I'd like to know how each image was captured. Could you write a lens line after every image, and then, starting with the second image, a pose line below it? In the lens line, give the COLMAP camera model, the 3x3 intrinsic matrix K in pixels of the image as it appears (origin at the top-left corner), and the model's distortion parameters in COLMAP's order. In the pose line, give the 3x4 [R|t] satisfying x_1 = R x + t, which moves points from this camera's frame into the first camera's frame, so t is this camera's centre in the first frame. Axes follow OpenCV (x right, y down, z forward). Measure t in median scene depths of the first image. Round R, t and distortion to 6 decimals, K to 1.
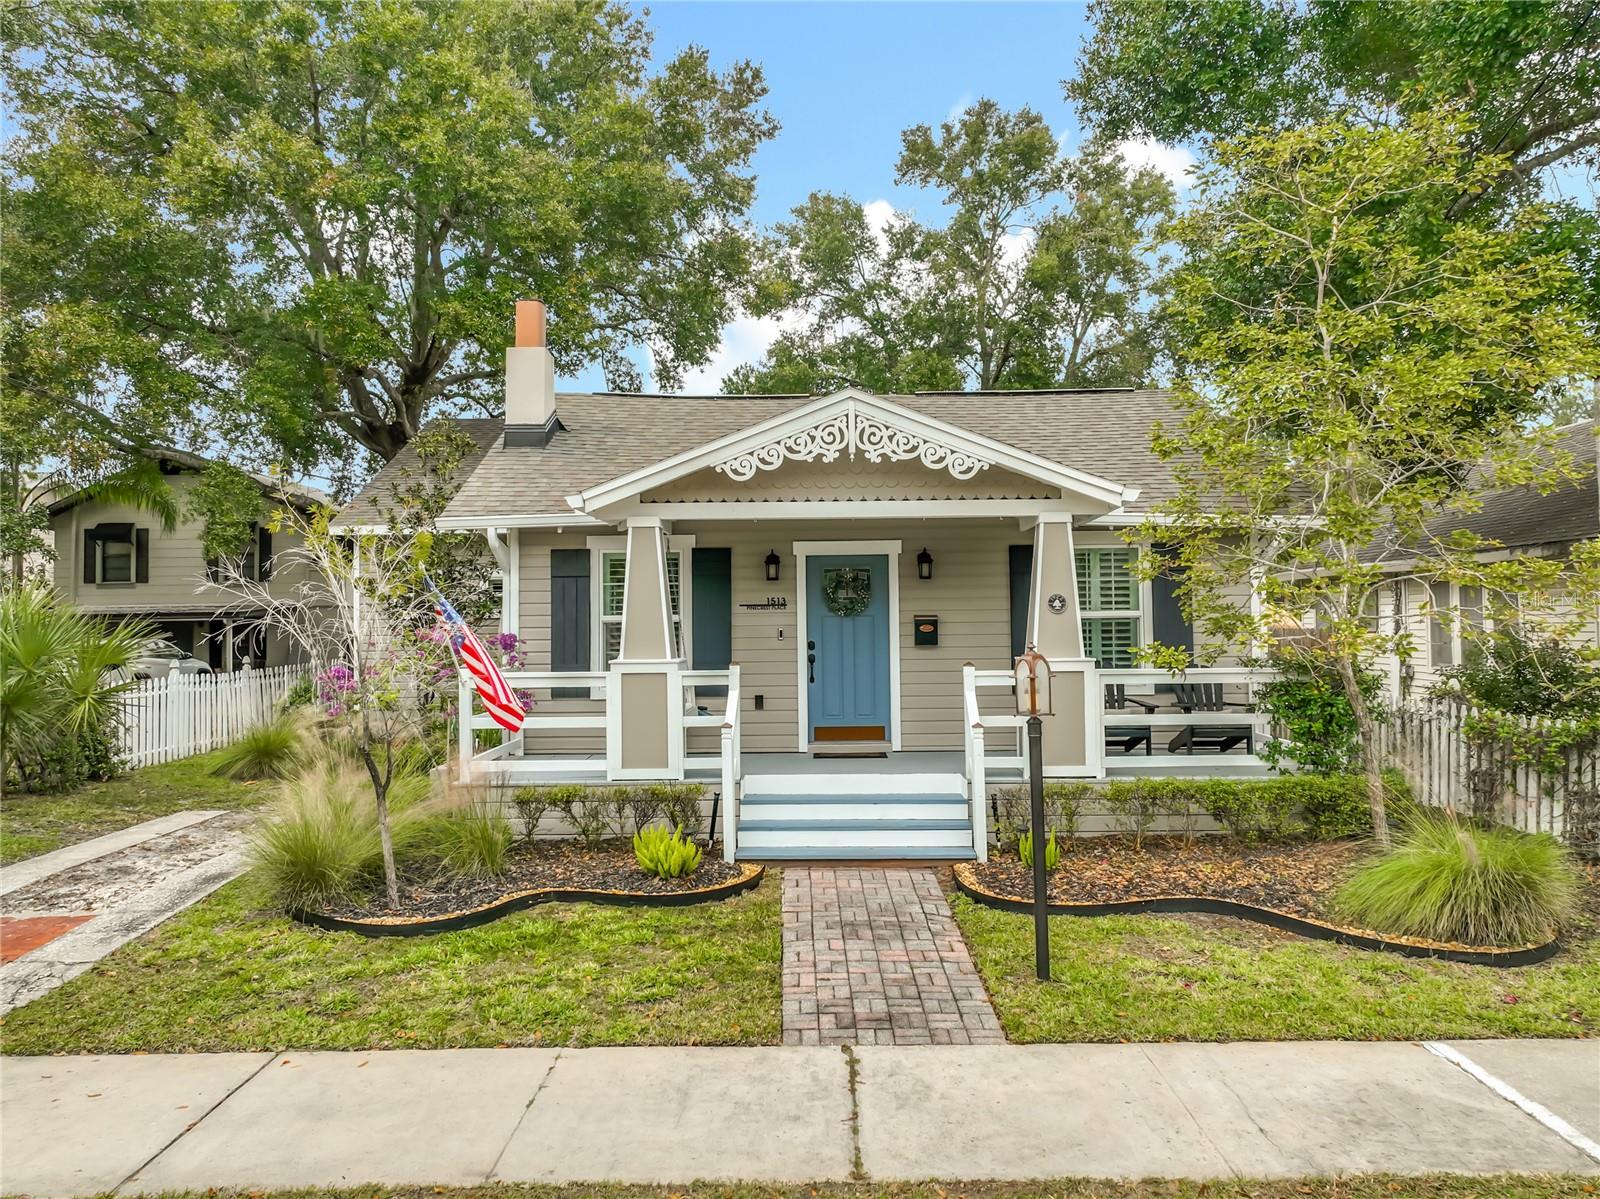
lens RADIAL K [[1124.6, 0, 794.7], [0, 1124.6, 565.2], [0, 0, 1]] dist [0.001762, 0.001029]
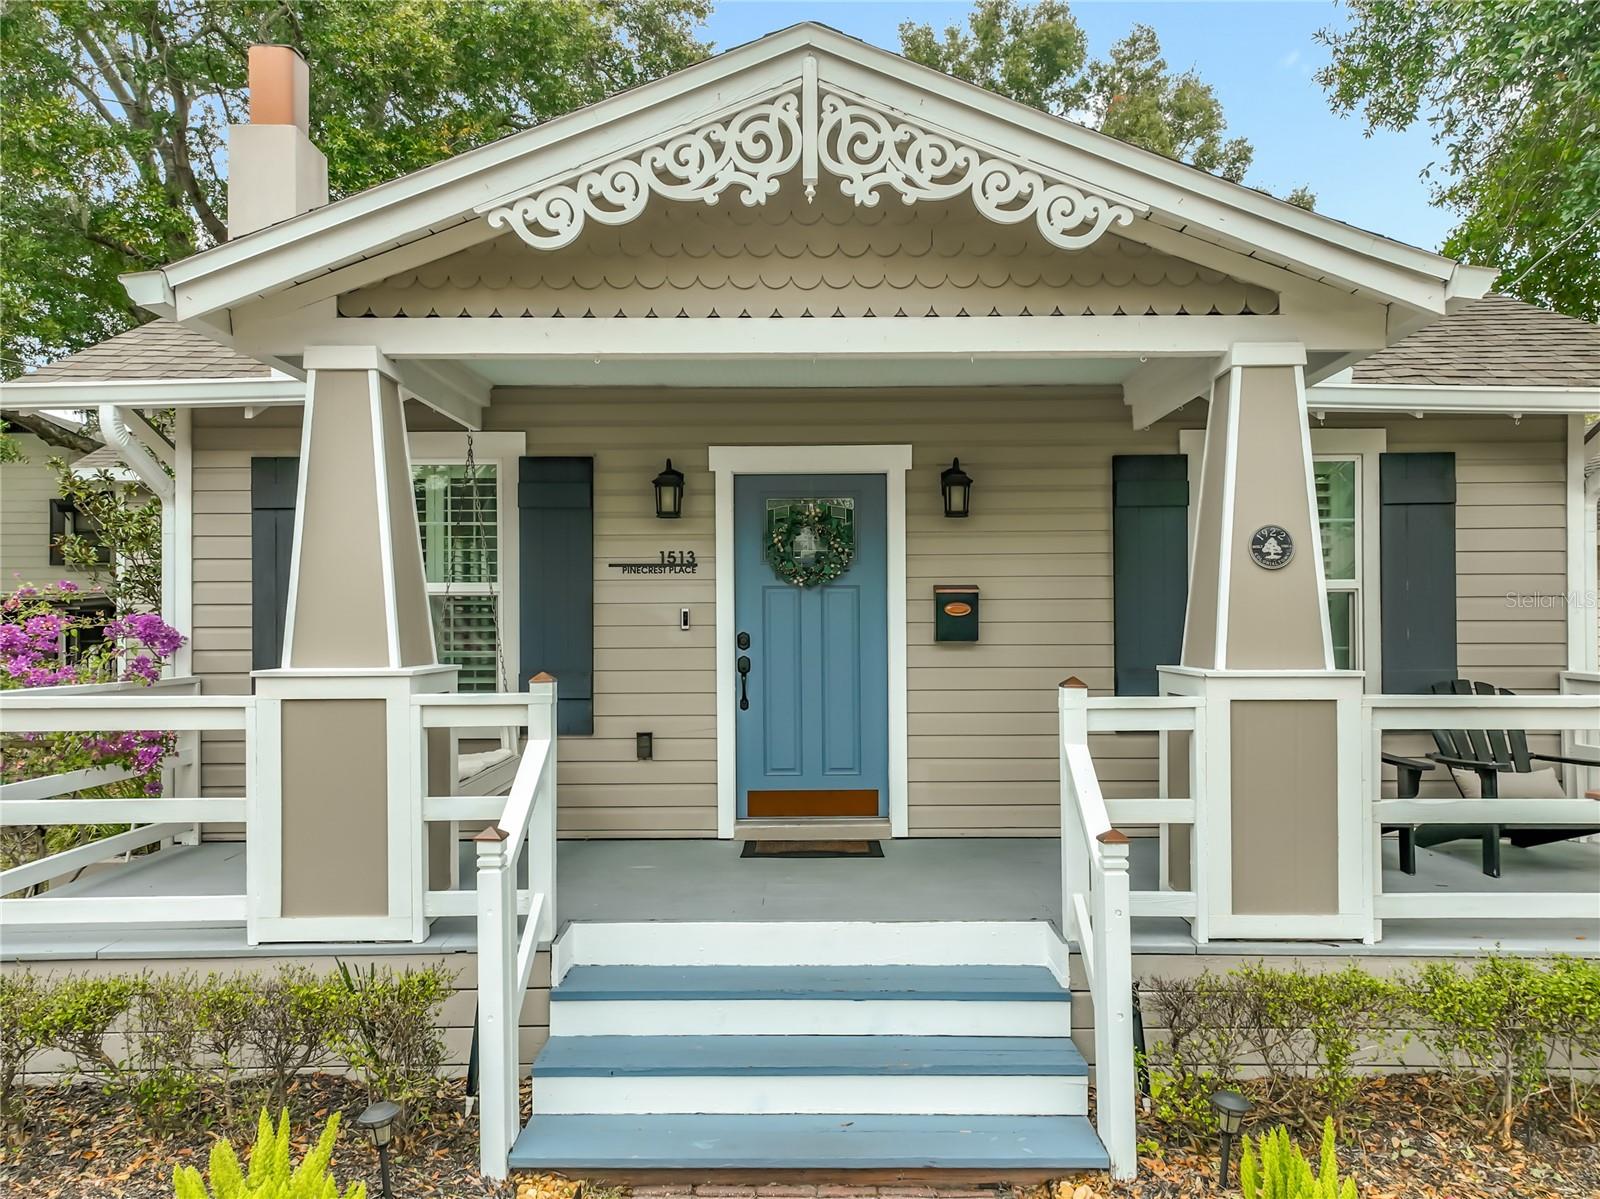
lens RADIAL K [[1113.7, 0, 800.0], [0, 1113.7, 599.5], [0, 0, 1]] dist [0.029687, 0.000294]
pose [[0.999853, 0.005873, 0.016135, 0.040364], [-0.006331, 0.999575, 0.028466, 0.043742], [-0.015961, -0.028564, 0.999465, 0.562964]]
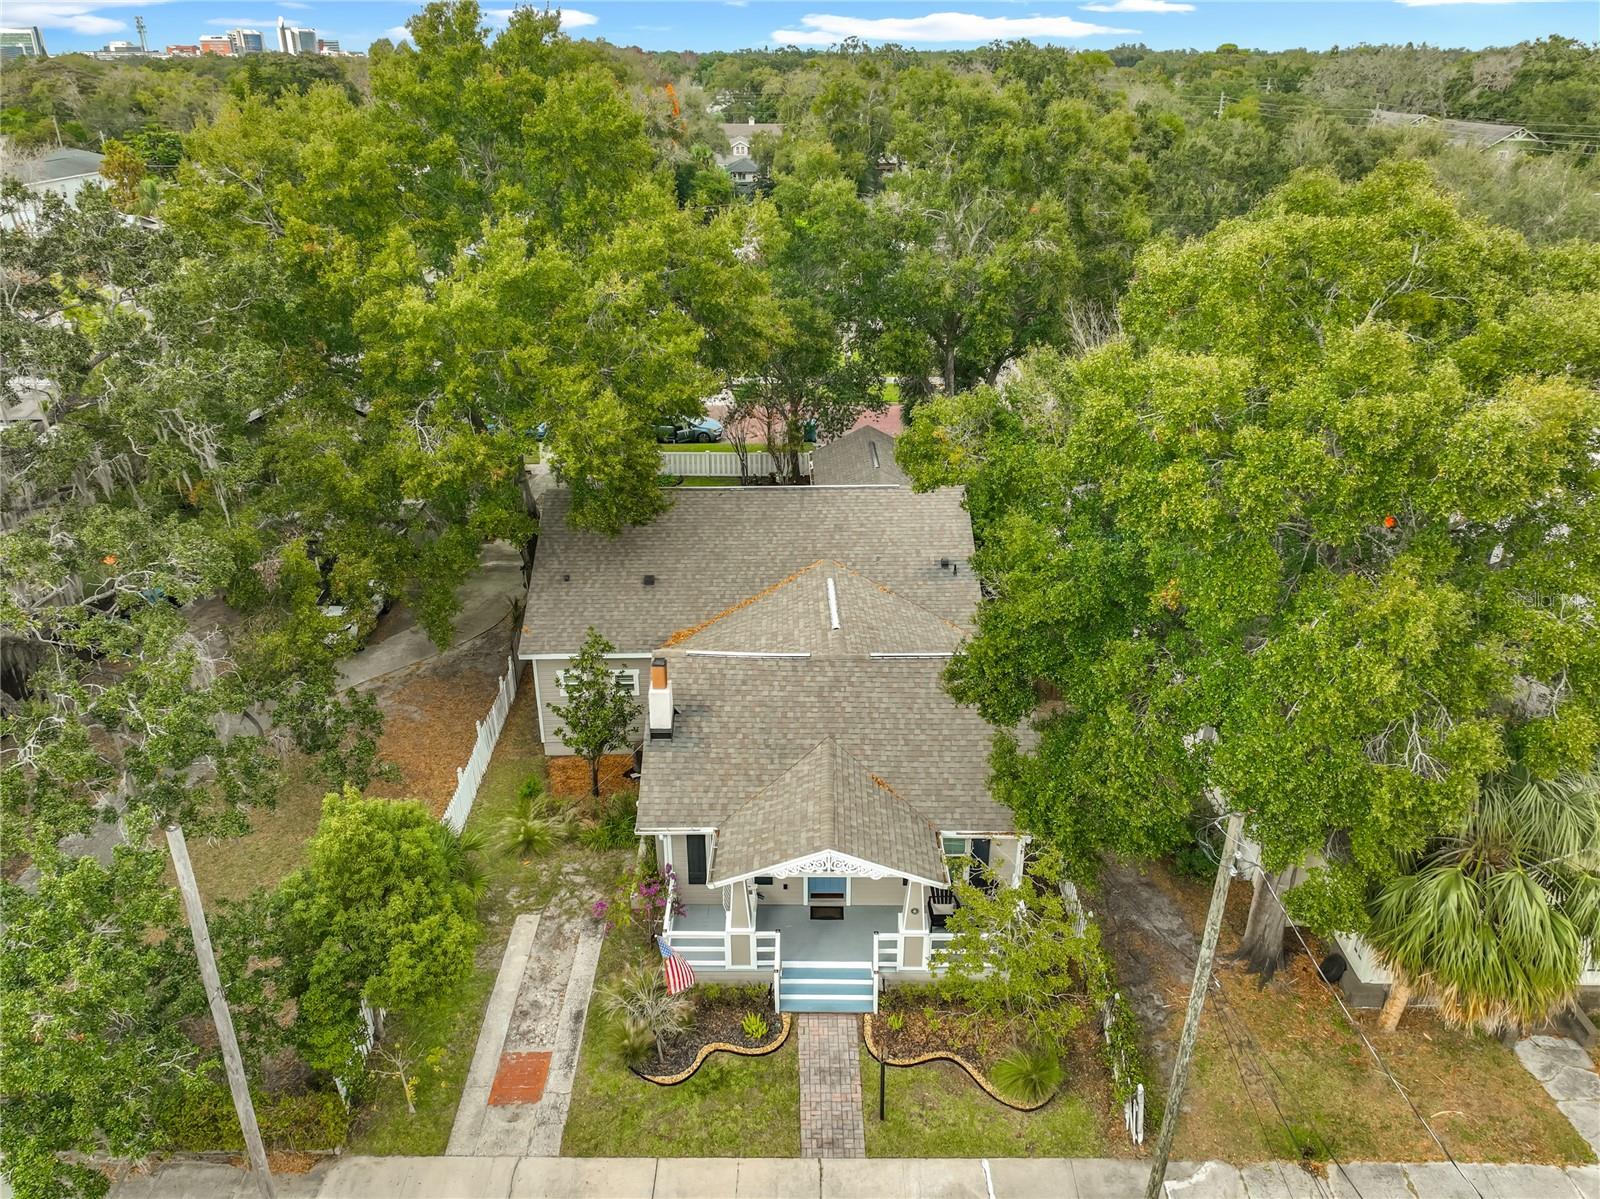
lens RADIAL K [[1113.7, 0, 800.0], [0, 1113.7, 599.5], [0, 0, 1]] dist [0.029687, 0.000294]
pose [[0.999917, 0.003821, 0.012272, -0.038572], [-0.009031, 0.888249, 0.459273, -1.626399], [-0.009145, -0.459345, 0.888211, -0.781341]]
